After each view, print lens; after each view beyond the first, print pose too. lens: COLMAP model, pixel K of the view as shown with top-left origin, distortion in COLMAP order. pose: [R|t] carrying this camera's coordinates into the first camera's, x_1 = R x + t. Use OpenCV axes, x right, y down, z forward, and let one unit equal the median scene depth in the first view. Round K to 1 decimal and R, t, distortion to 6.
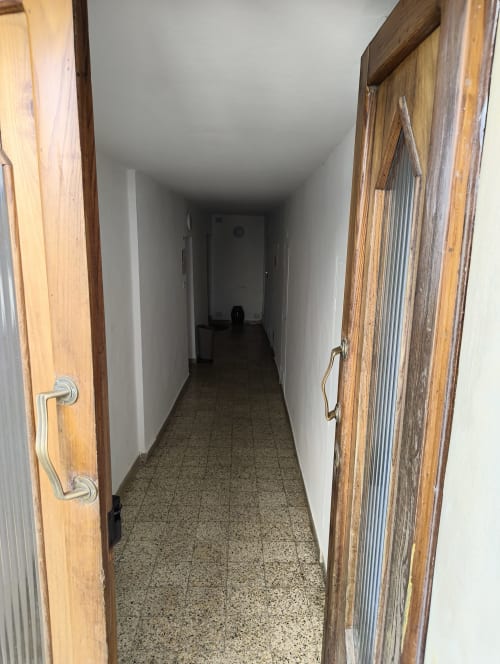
lens RADIAL K [[458.8, 0, 250.0], [0, 458.8, 332.0], [0, 0, 1]] dist [0.059612, -0.089039]
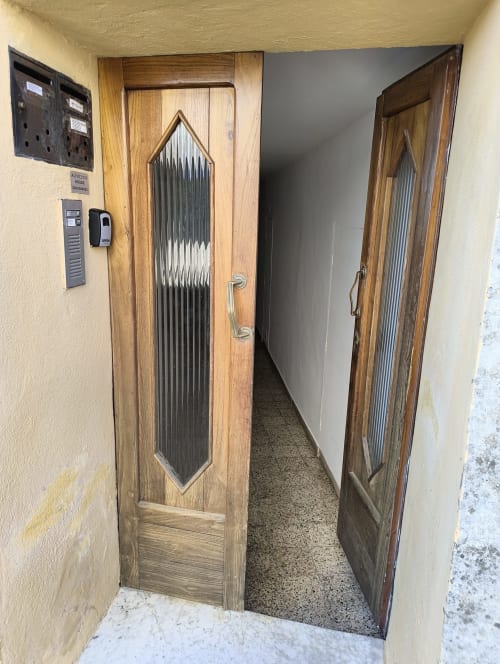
lens RADIAL K [[458.8, 0, 250.0], [0, 458.8, 332.0], [0, 0, 1]] dist [0.059612, -0.089039]
pose [[0.995786, -0.014828, 0.090497, -0.411757], [0.010134, 0.998590, 0.052118, 0.186035], [-0.091142, -0.050981, 0.994532, -0.735437]]
